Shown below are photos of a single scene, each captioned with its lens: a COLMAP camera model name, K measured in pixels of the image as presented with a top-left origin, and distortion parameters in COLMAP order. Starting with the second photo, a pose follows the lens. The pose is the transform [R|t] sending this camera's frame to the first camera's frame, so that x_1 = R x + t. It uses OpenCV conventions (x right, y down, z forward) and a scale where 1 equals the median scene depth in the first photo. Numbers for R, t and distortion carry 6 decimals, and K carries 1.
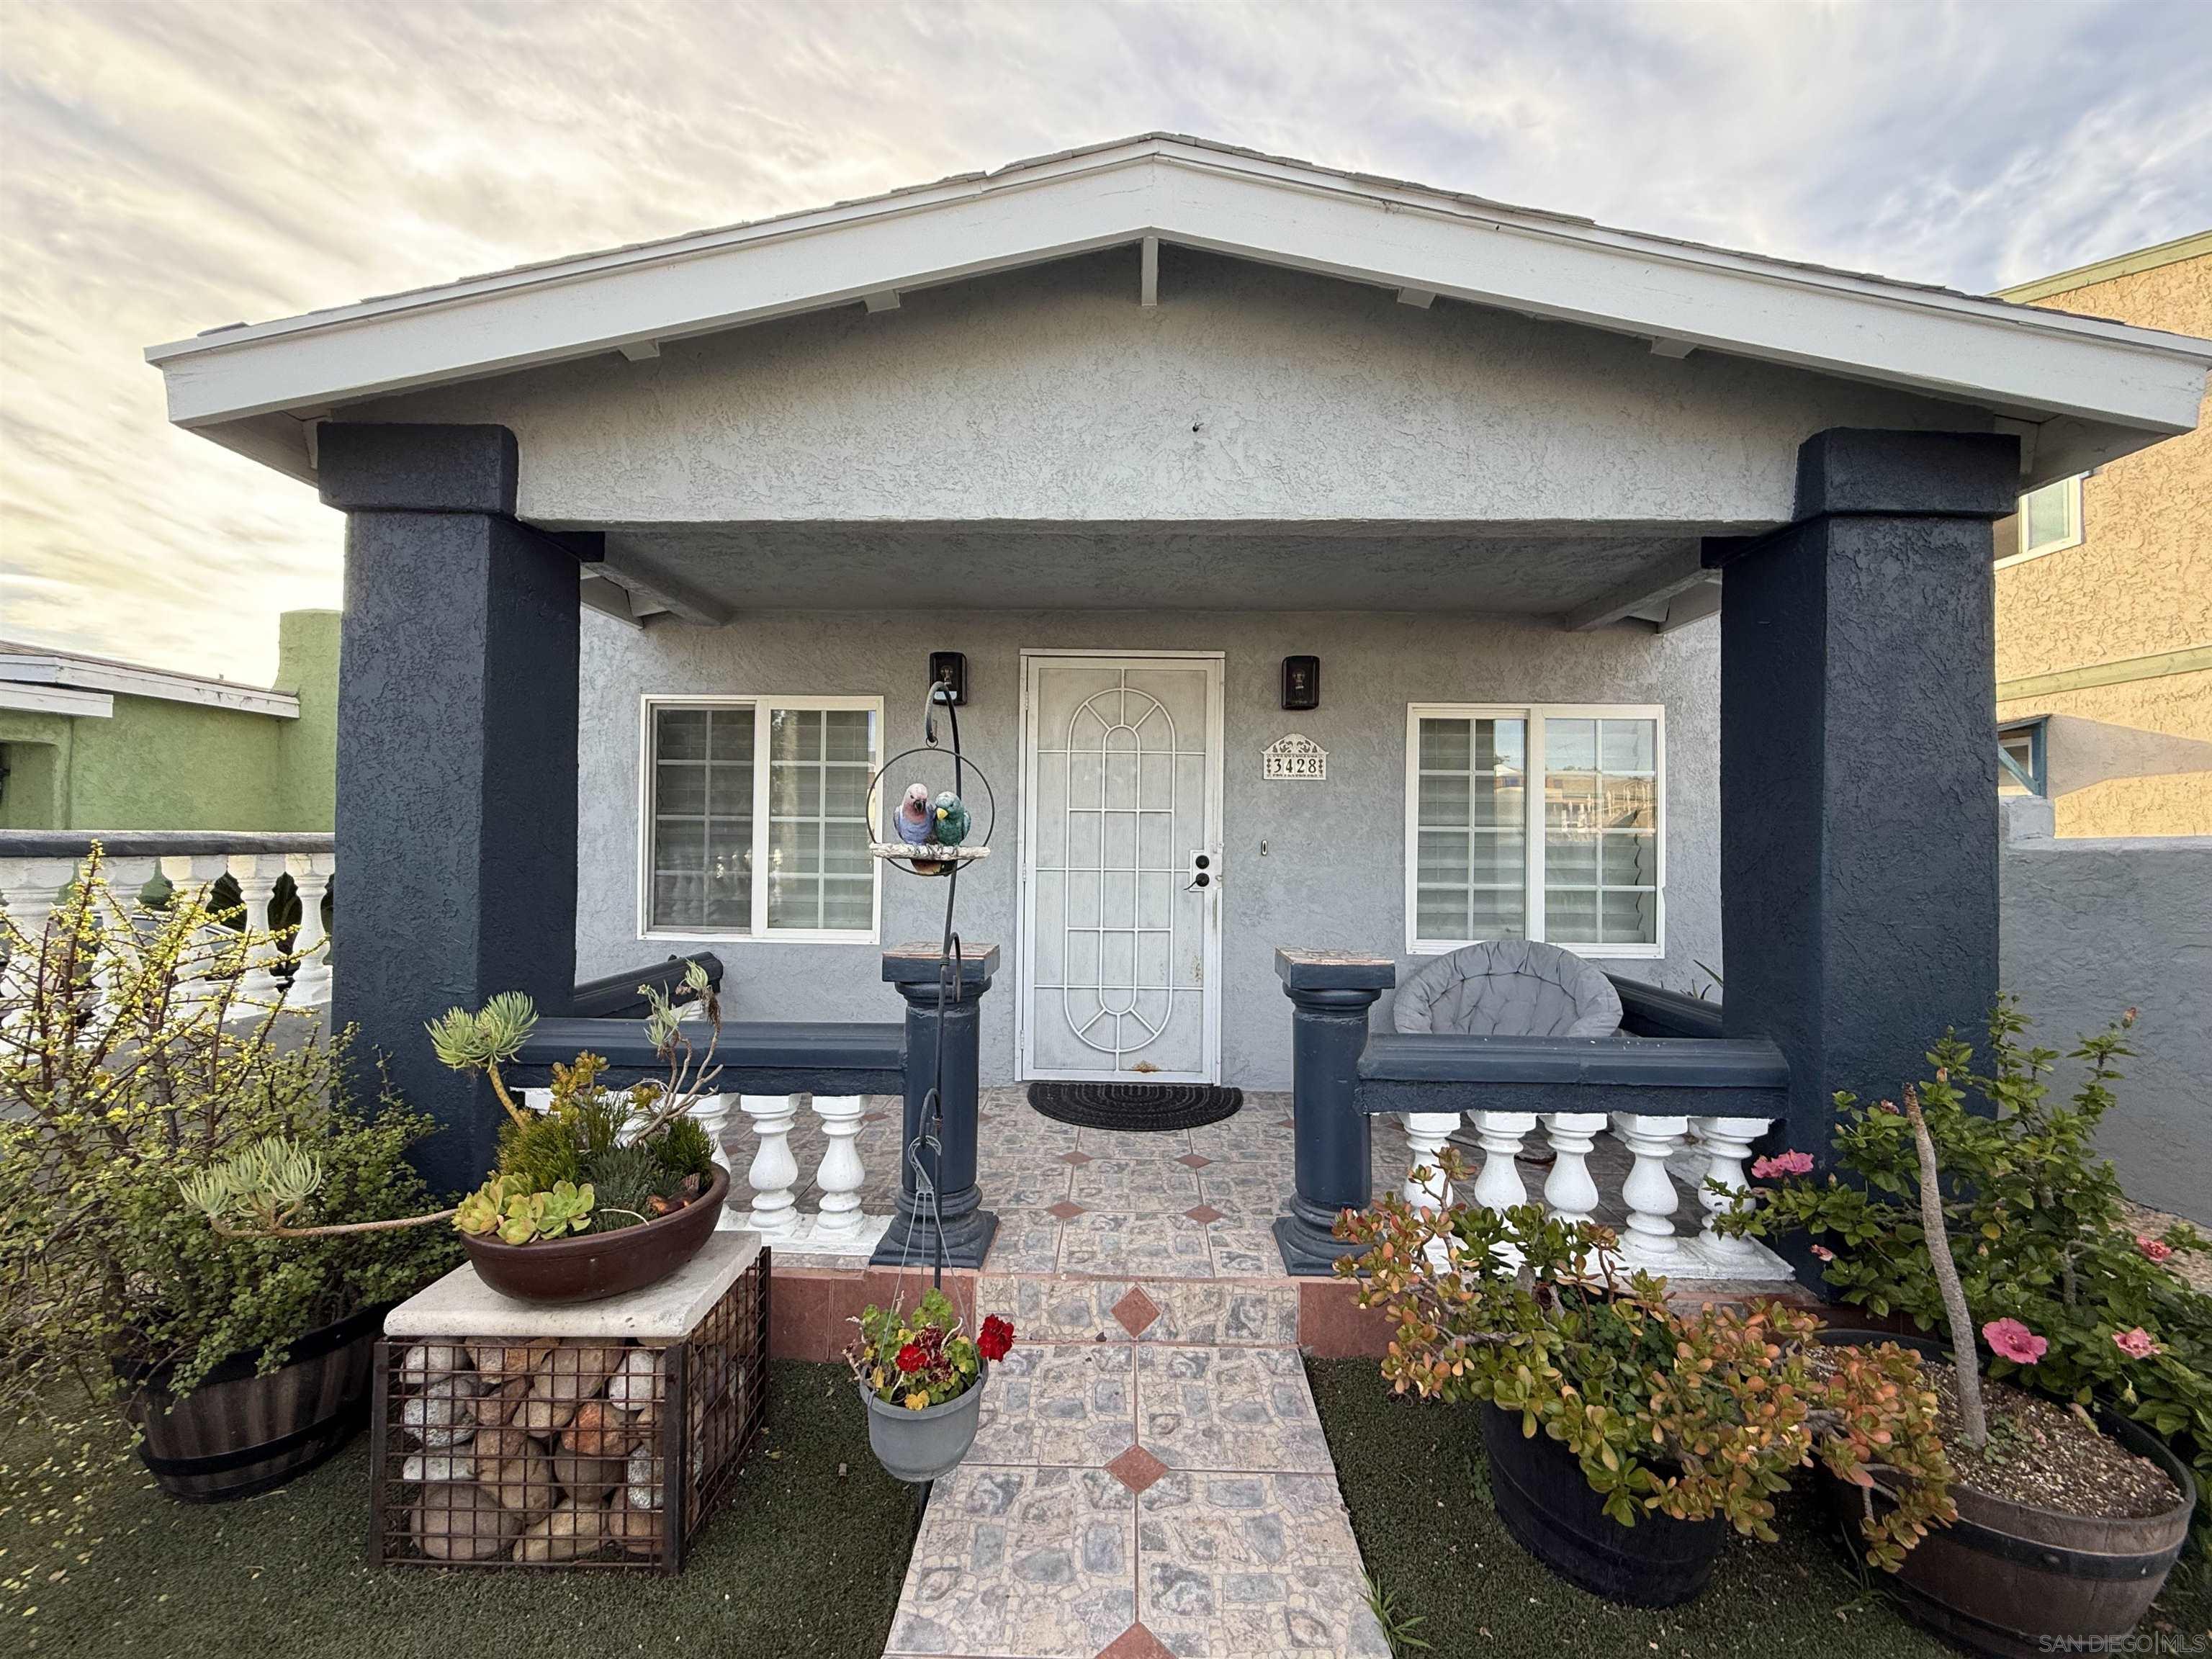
lens RADIAL K [[879.2, 0, 1103.2], [0, 879.2, 828.7], [0, 0, 1]] dist [-0.000049, -0.000129]
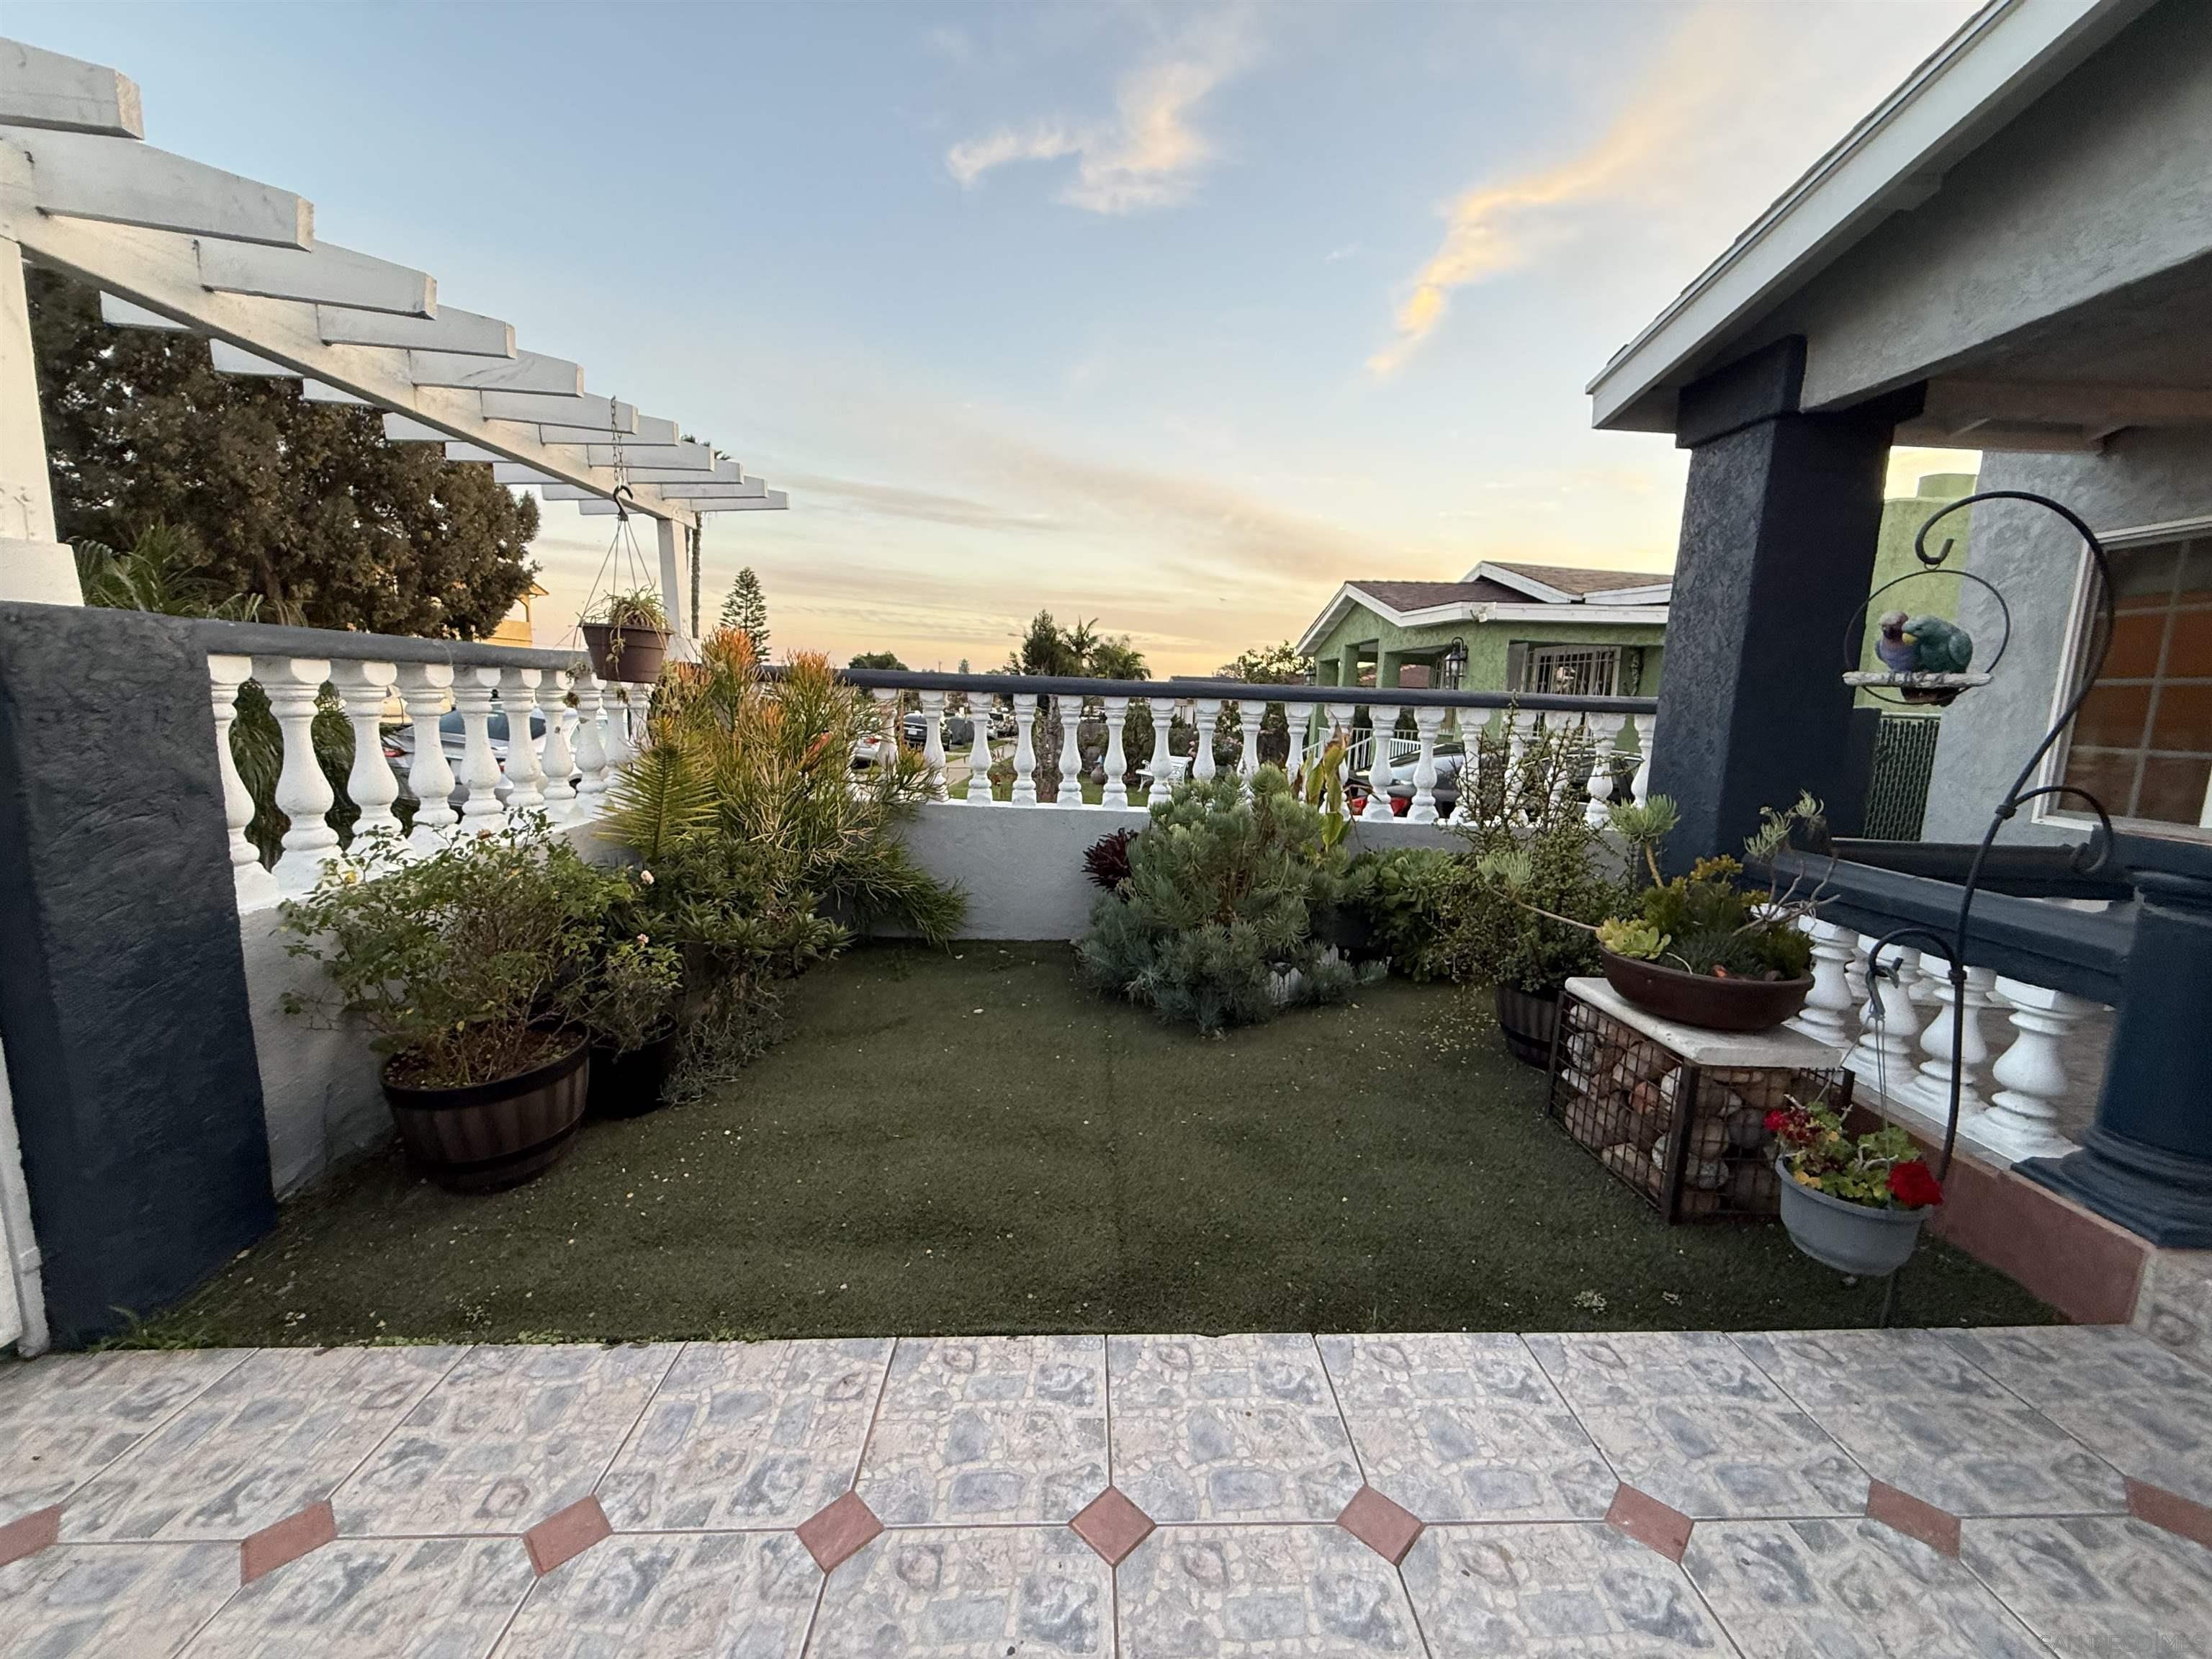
lens RADIAL K [[879.2, 0, 1099.2], [0, 879.2, 828.8], [0, 0, 1]] dist [-0.000049, -0.000129]
pose [[0.048057, 0.136801, -0.989432, 0.515720], [-0.020348, 0.990505, 0.135961, 0.052312], [0.998637, 0.013599, 0.050384, 0.030454]]
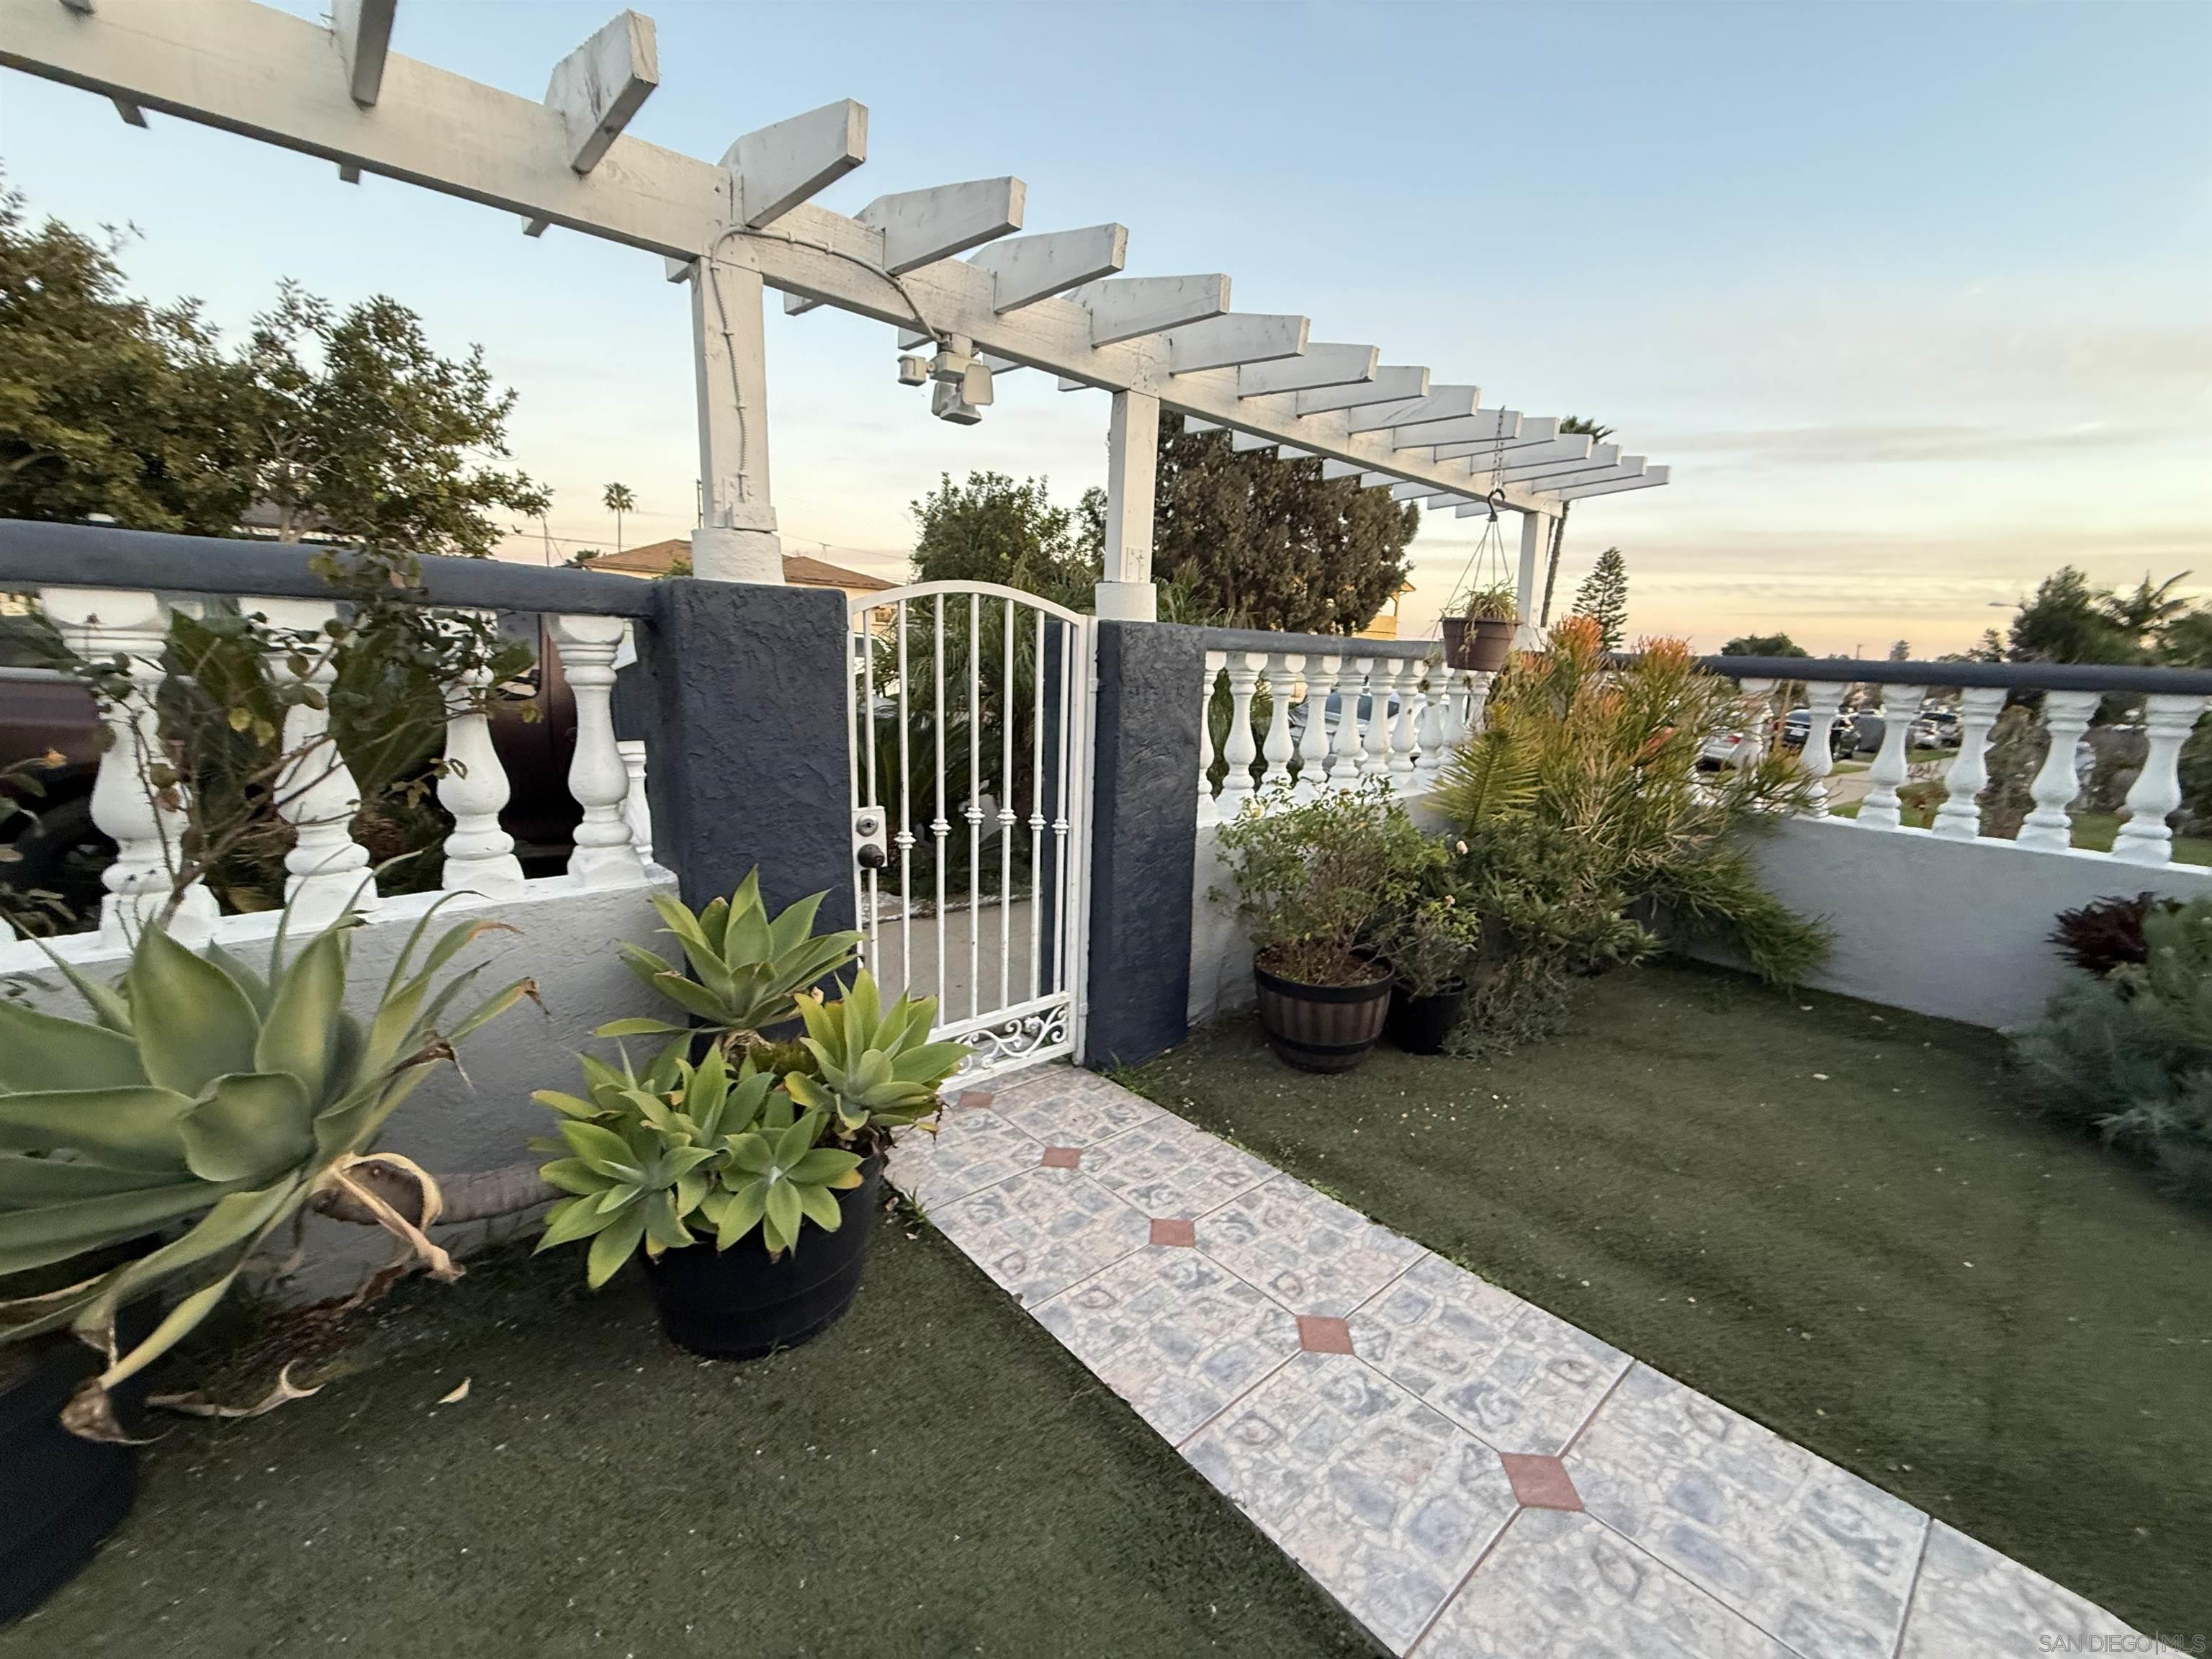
lens RADIAL K [[879.2, 0, 1101.7], [0, 879.2, 828.4], [0, 0, 1]] dist [-0.000049, -0.000129]
pose [[-0.737594, 0.091184, -0.669059, 0.587394], [-0.038125, 0.983636, 0.176086, 0.052490], [0.674167, 0.155387, -0.722048, 0.059548]]
